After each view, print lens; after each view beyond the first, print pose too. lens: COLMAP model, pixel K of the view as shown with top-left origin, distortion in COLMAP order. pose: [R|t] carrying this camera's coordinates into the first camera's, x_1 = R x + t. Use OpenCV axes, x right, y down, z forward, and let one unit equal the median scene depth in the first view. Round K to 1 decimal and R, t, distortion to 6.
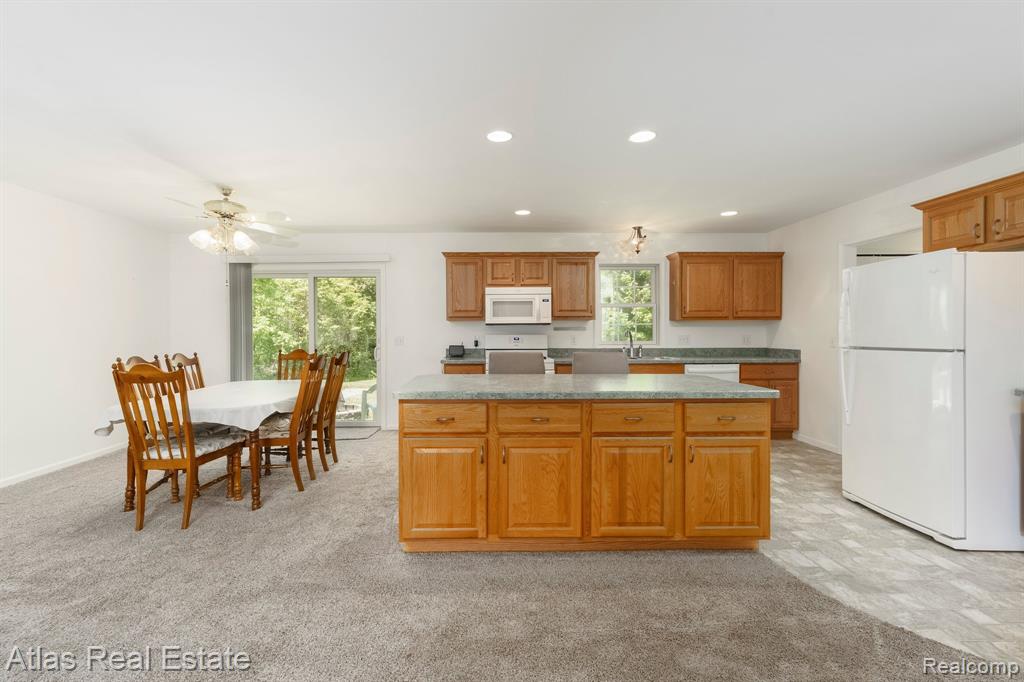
lens RADIAL K [[465.9, 0, 495.2], [0, 465.9, 339.2], [0, 0, 1]] dist [0.007099, 0.002465]
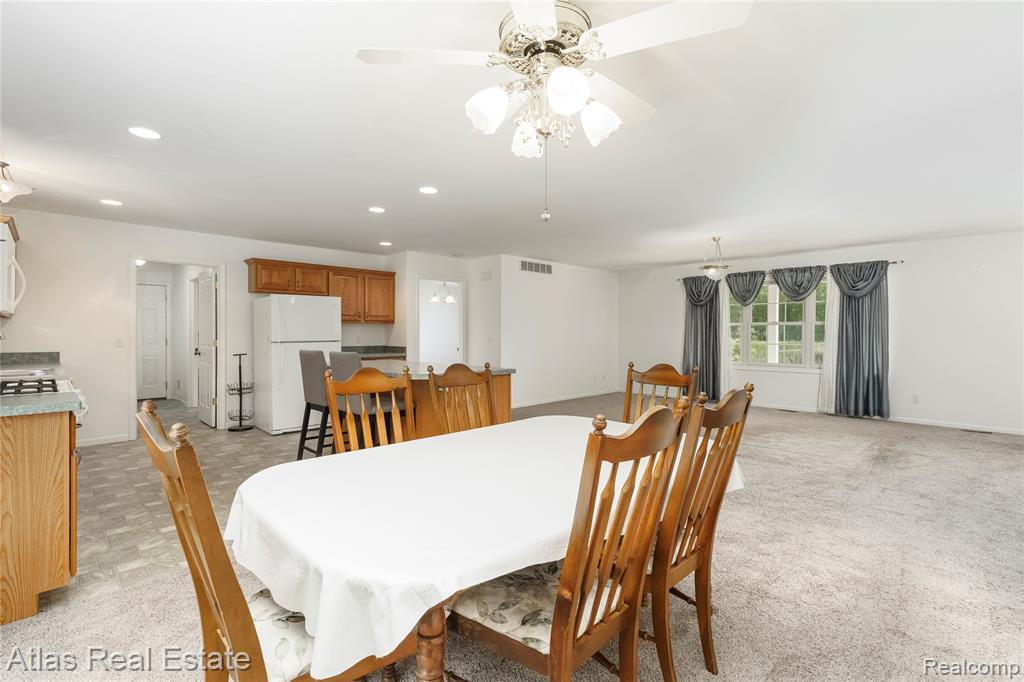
lens RADIAL K [[465.9, 0, 508.5], [0, 465.9, 336.5], [0, 0, 1]] dist [0.007099, 0.002465]
pose [[-0.685408, -0.006348, 0.728132, -0.626741], [0.011045, 0.999756, 0.019113, -0.016060], [-0.728076, 0.021142, -0.685171, 0.962534]]
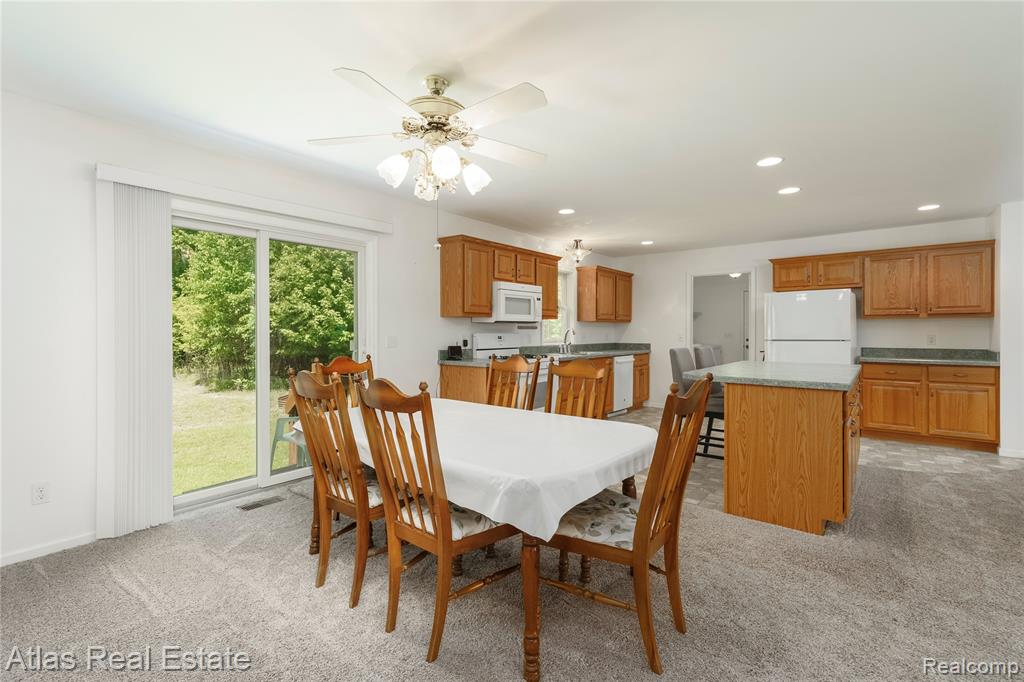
lens RADIAL K [[465.9, 0, 503.9], [0, 465.9, 332.4], [0, 0, 1]] dist [0.007099, 0.002465]
pose [[0.645365, 0.001644, 0.763873, -0.711318], [0.009632, 0.999901, -0.010290, -0.001538], [-0.763814, 0.013998, 0.645285, 0.408498]]
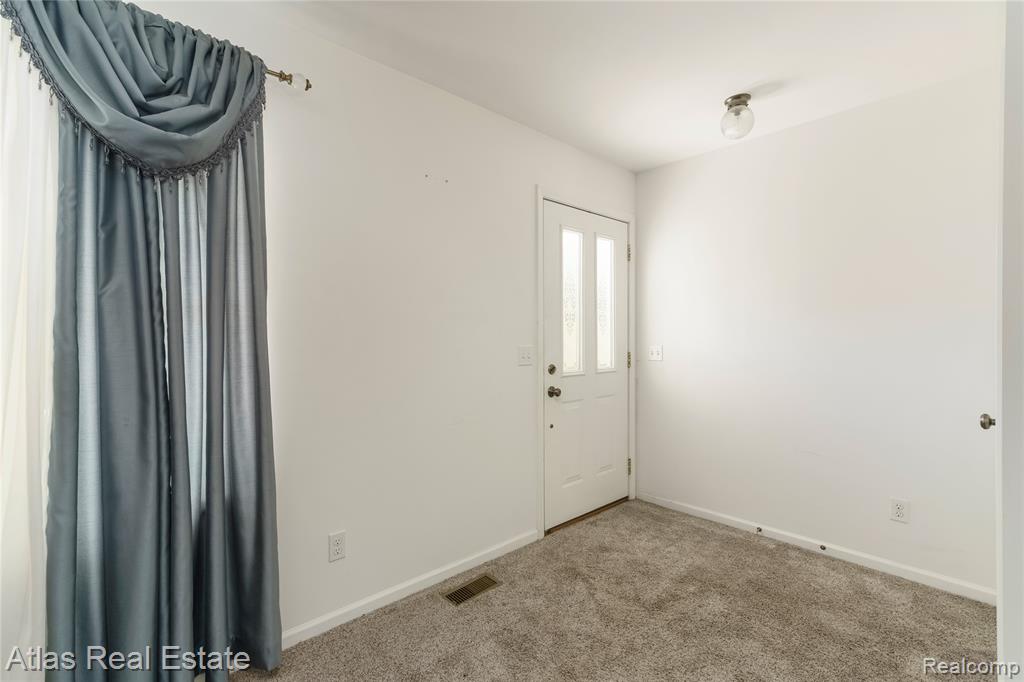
lens RADIAL K [[465.9, 0, 517.2], [0, 465.9, 339.1], [0, 0, 1]] dist [0.007099, 0.002465]
pose [[-0.740739, 0.008287, -0.671742, -0.331984], [-0.002362, 0.999886, 0.014939, 0.005743], [0.671789, 0.012653, -0.740634, -0.217851]]
